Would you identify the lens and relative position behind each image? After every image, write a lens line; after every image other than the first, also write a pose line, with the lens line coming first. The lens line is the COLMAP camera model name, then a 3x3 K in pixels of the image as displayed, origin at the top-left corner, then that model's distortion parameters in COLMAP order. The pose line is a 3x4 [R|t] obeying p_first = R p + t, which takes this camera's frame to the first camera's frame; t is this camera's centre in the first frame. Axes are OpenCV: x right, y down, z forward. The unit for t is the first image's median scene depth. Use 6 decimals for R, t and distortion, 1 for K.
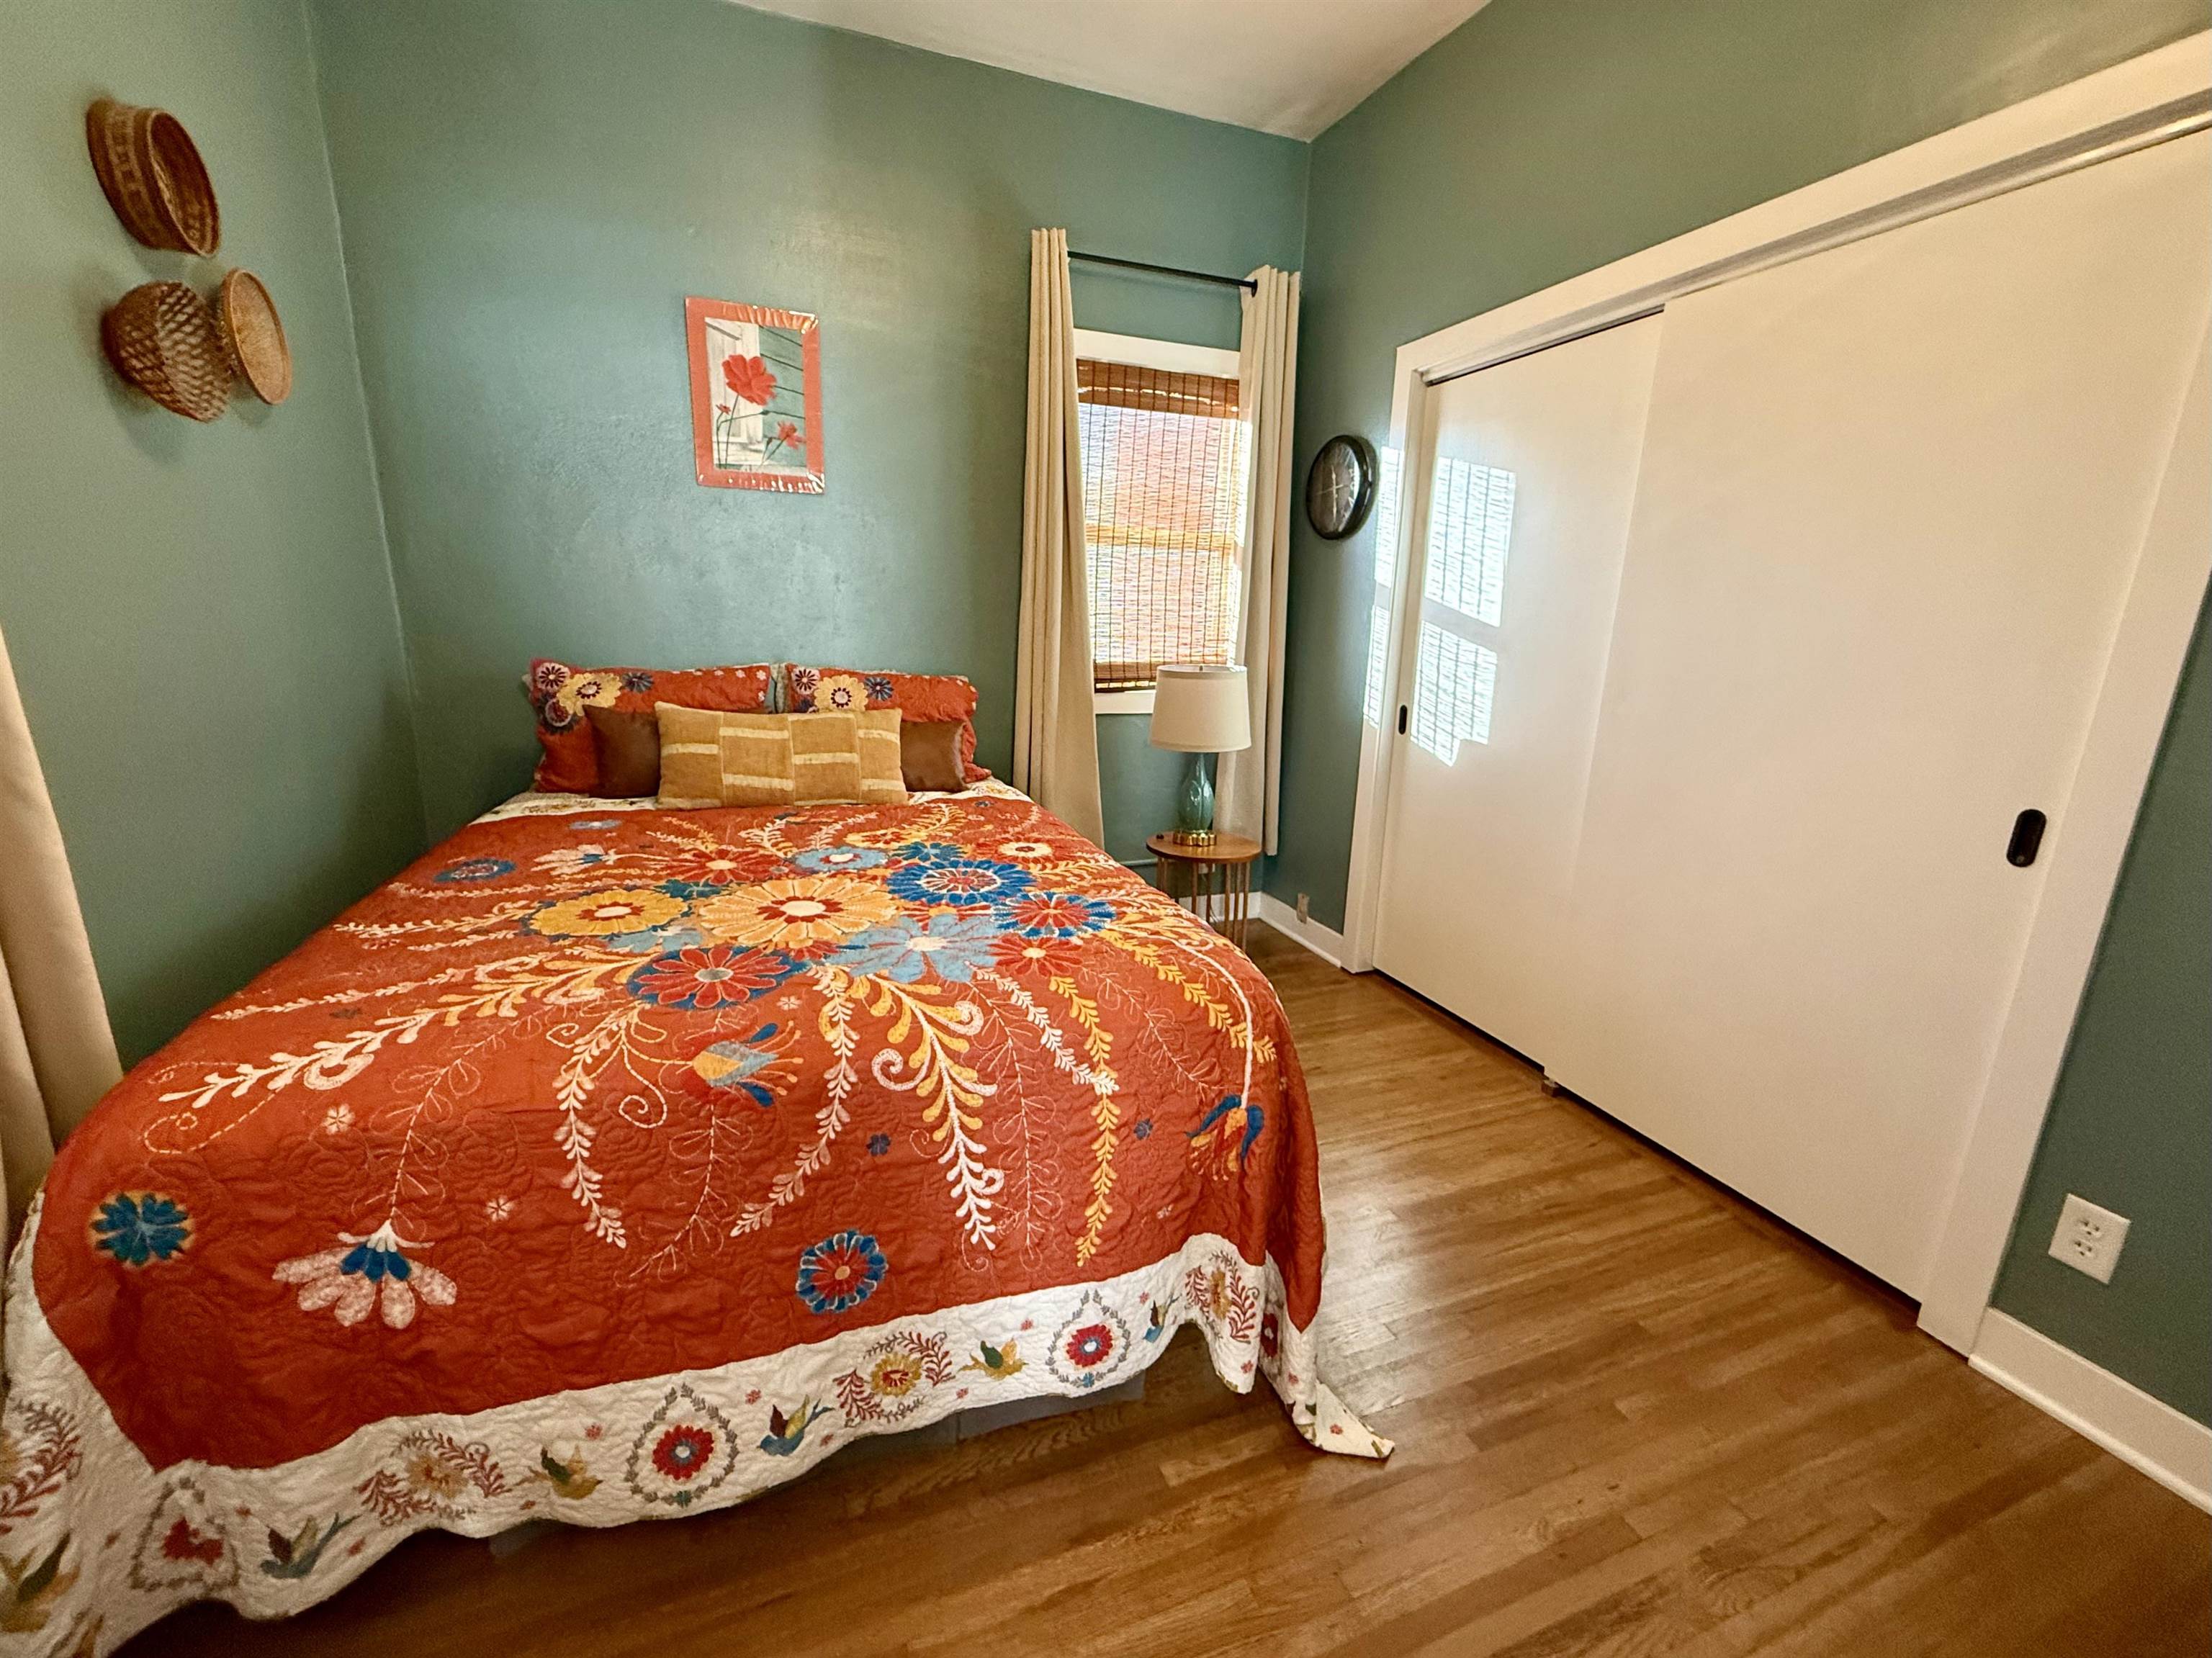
lens RADIAL K [[883.8, 0, 1114.7], [0, 883.8, 828.3], [0, 0, 1]] dist [-0.001235, 0.000279]
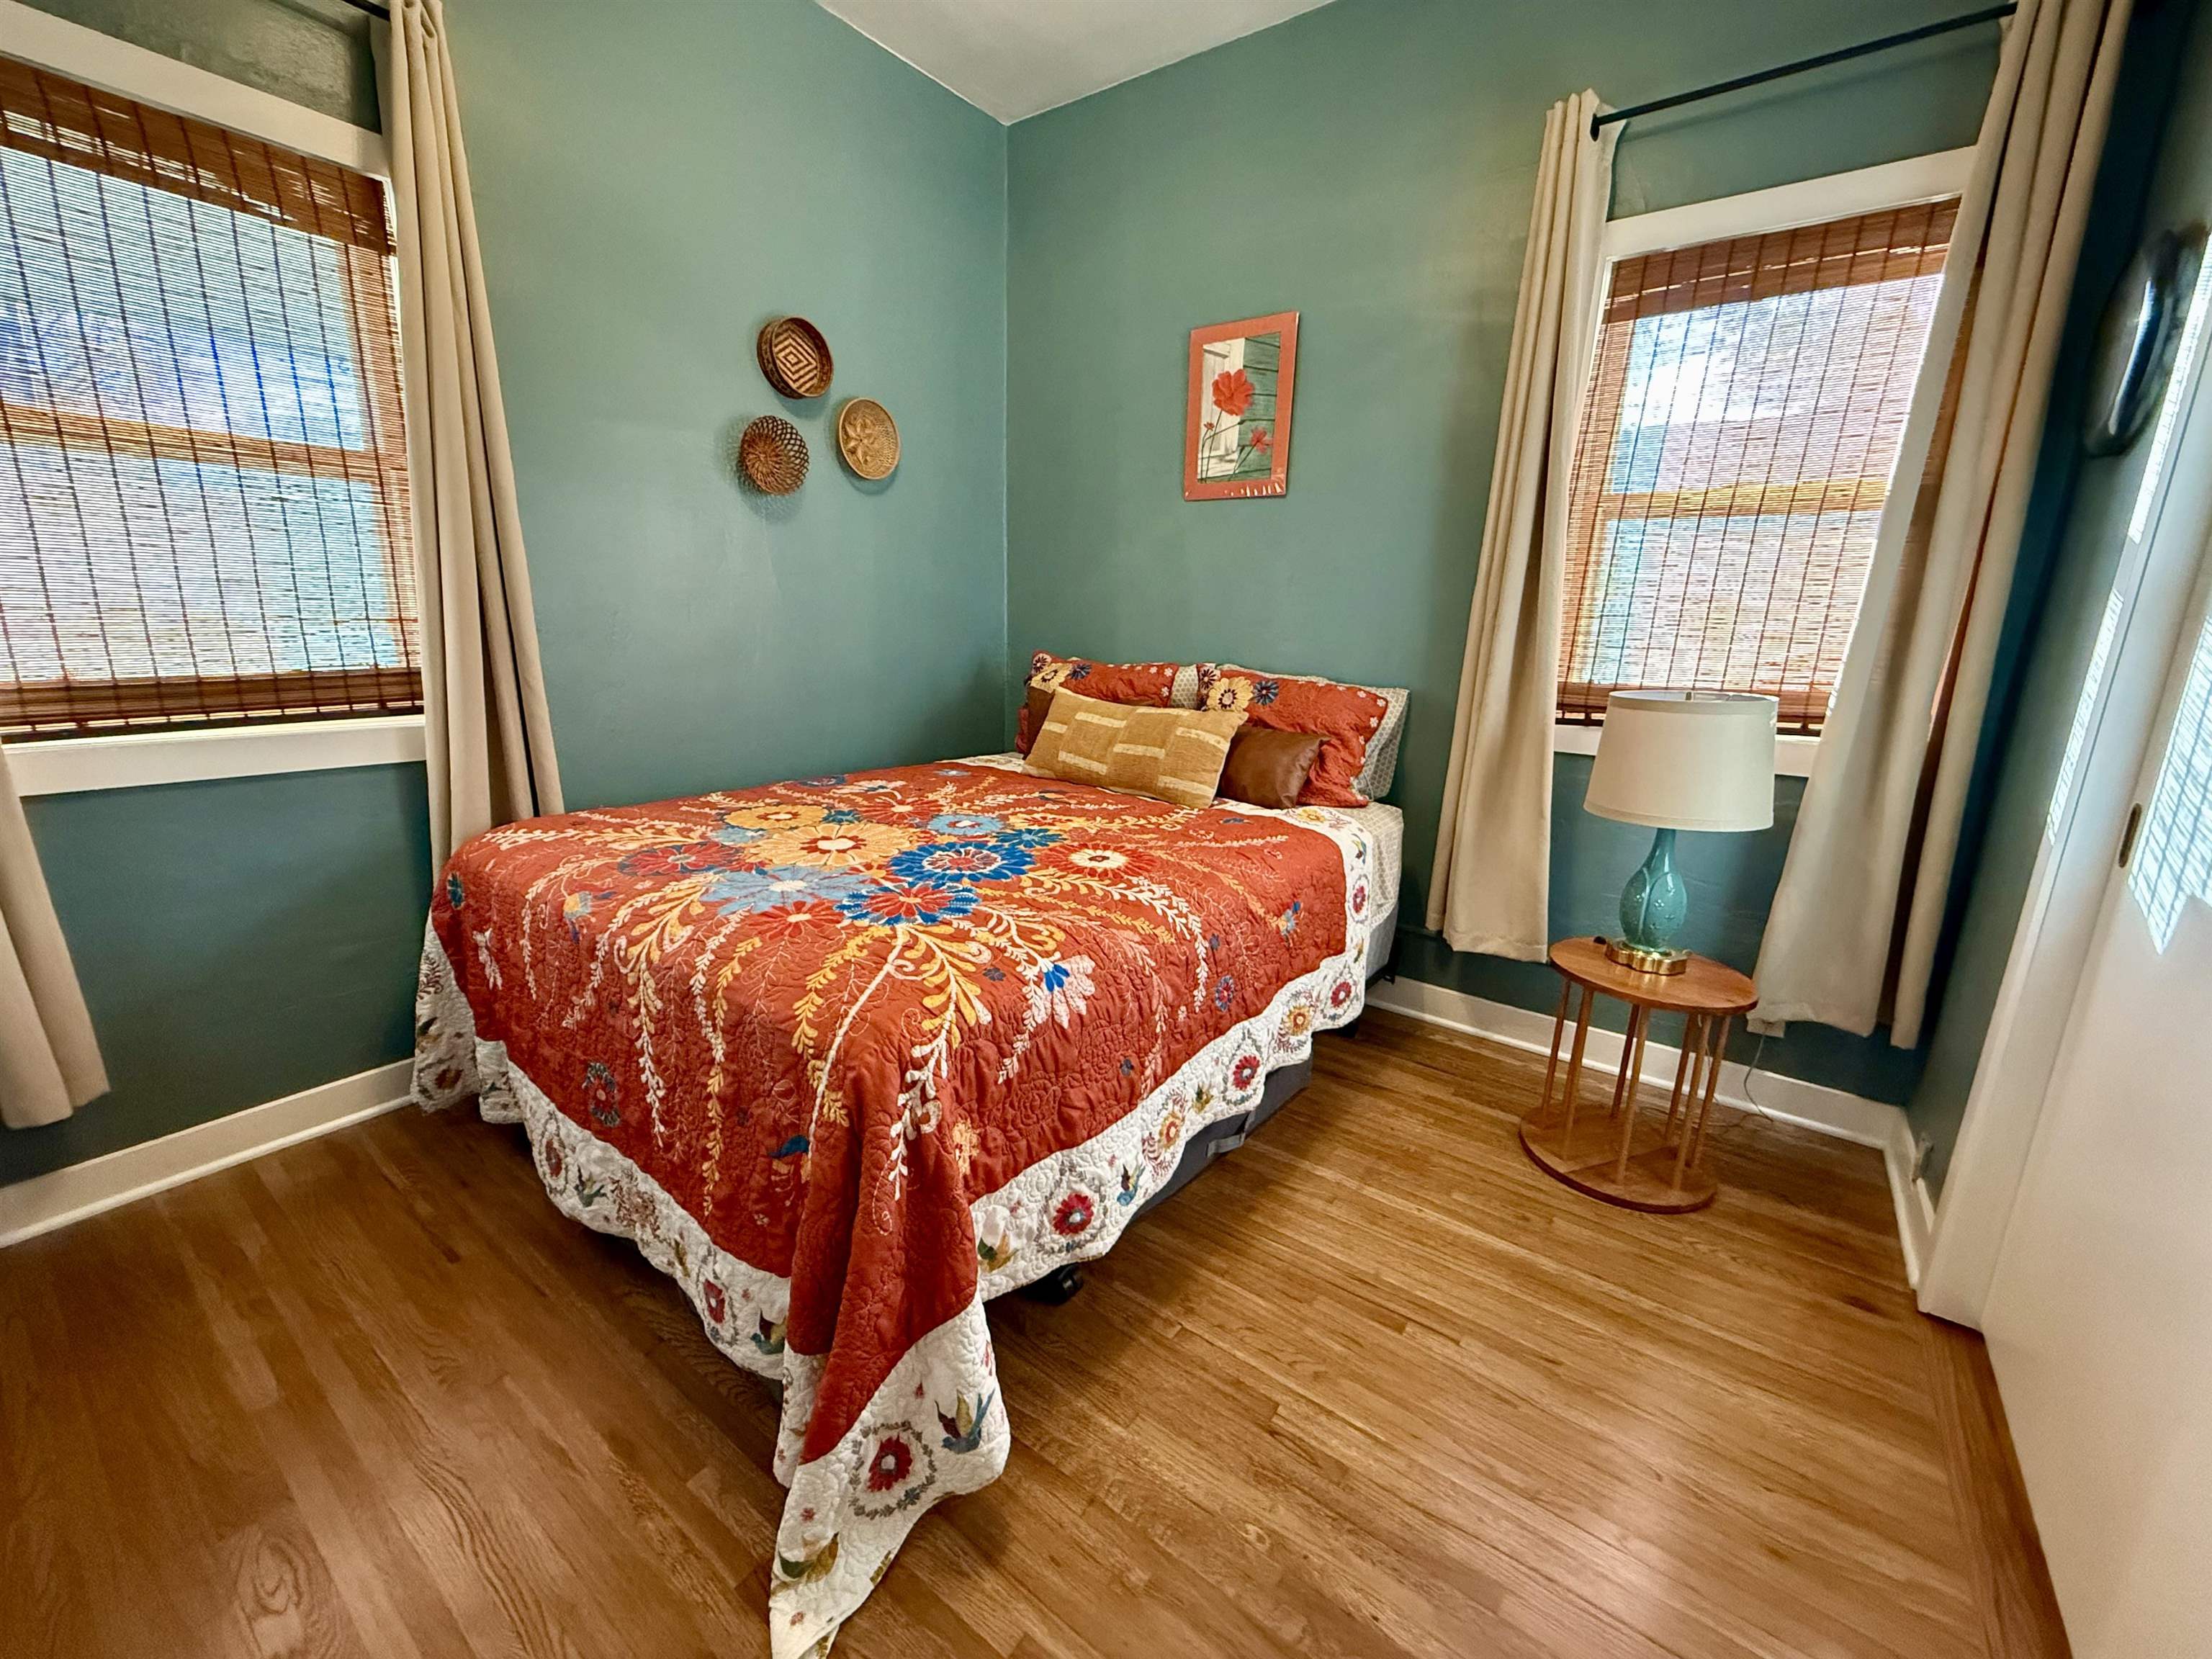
lens RADIAL K [[883.8, 0, 1109.6], [0, 883.8, 829.5], [0, 0, 1]] dist [-0.001235, 0.000279]
pose [[0.536179, 0.185036, -0.823574, 0.707965], [-0.211402, 0.974020, 0.081206, -0.088928], [0.817203, 0.130564, 0.561366, 0.547499]]
